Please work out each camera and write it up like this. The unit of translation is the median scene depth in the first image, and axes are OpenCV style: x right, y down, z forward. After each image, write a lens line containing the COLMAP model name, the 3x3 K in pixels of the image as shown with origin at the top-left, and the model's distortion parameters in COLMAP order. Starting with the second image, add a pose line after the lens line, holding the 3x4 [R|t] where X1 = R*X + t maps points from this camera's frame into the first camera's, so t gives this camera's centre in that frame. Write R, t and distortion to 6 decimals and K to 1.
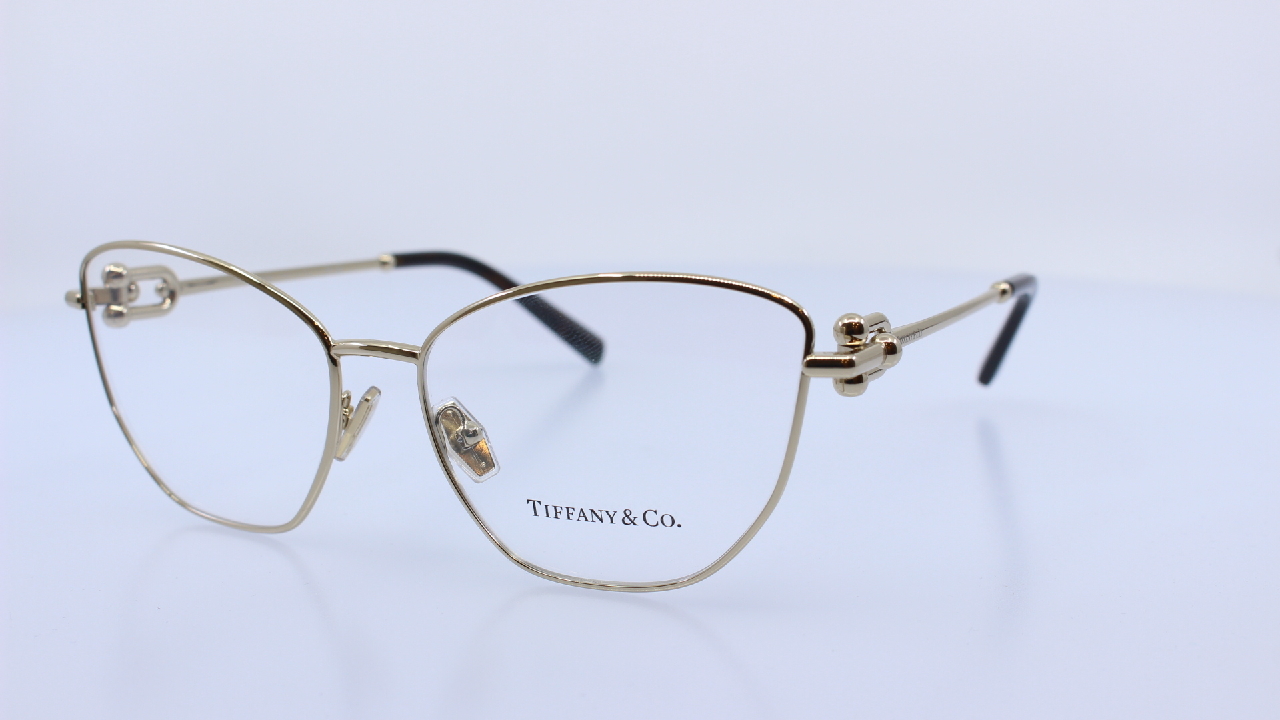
lens RADIAL K [[1684.7, 0, 640.0], [0, 1684.7, 360.0], [0, 0, 1]] dist [-0.108739, -0.003381]
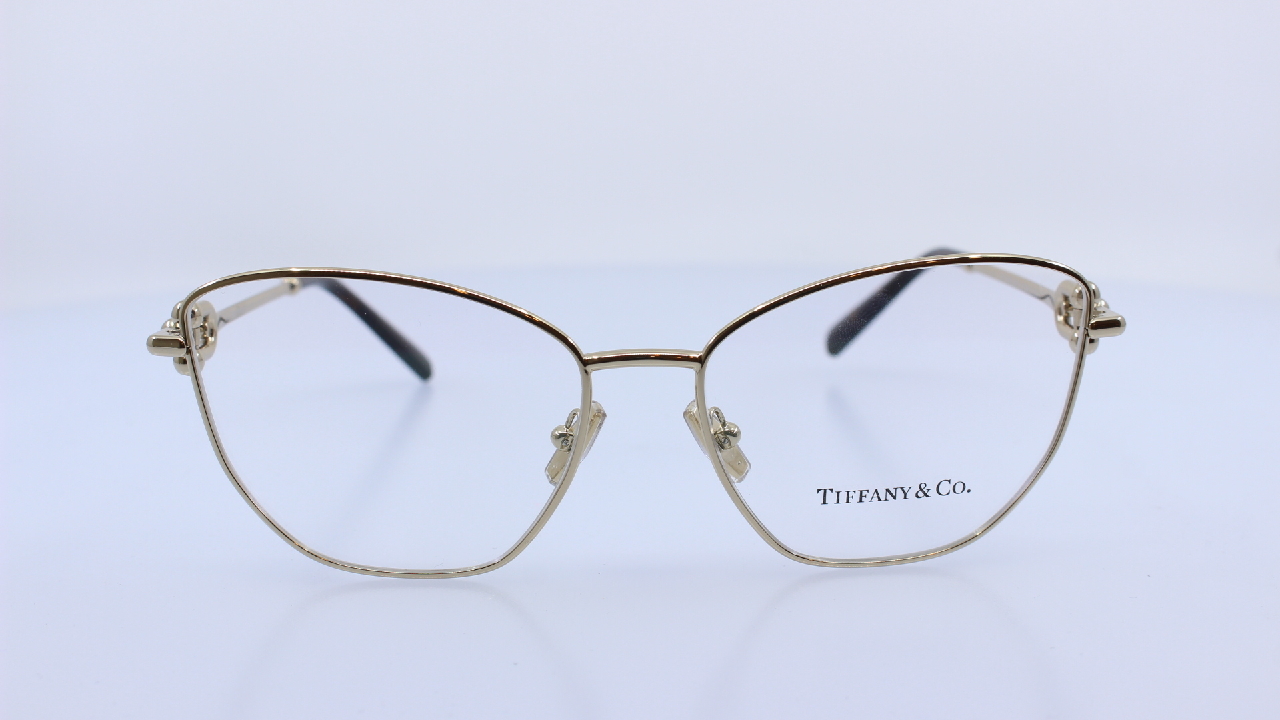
lens RADIAL K [[1684.7, 0, 640.0], [0, 1684.7, 360.0], [0, 0, 1]] dist [-0.108739, -0.003381]
pose [[0.866390, -0.099149, 0.489426, -0.653814], [0.100415, 0.994662, 0.023746, -0.029948], [-0.489168, 0.028573, 0.871721, 0.164926]]
